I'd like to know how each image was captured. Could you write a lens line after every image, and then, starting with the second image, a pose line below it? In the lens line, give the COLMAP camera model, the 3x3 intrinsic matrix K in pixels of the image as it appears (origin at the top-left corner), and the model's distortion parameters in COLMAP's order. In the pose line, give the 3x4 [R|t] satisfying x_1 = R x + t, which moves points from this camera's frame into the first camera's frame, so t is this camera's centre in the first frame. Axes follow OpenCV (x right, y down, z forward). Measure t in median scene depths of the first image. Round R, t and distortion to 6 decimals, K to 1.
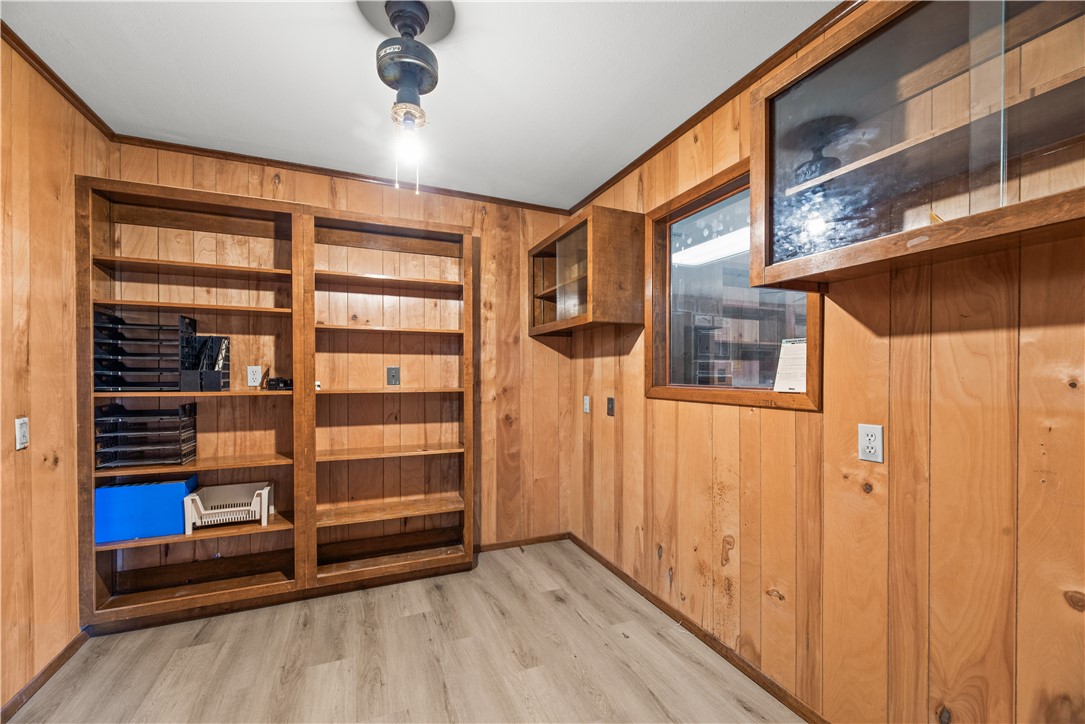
lens RADIAL K [[439.8, 0, 540.8], [0, 439.8, 375.8], [0, 0, 1]] dist [-0.000214, -0.000303]
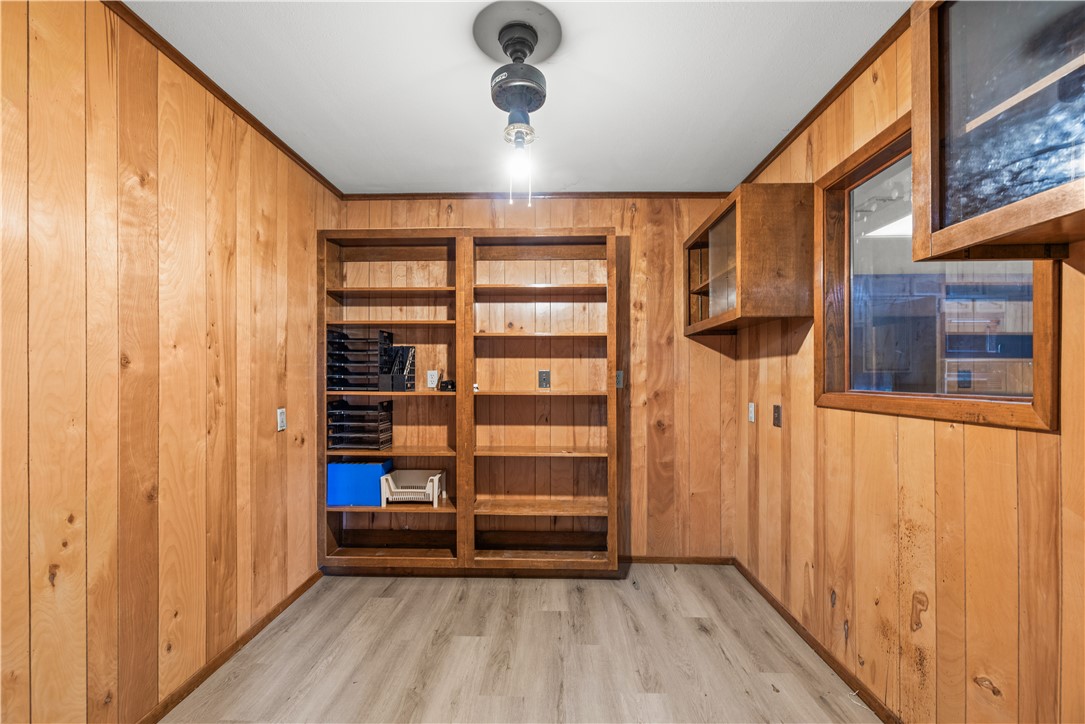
lens RADIAL K [[453.7, 0, 538.3], [0, 453.7, 375.0], [0, 0, 1]] dist [-0.002151, -0.001243]
pose [[0.909141, -0.002203, -0.416483, 0.119649], [-0.001675, 0.999959, -0.008946, 0.000131], [0.416485, 0.008831, 0.909100, 0.016587]]
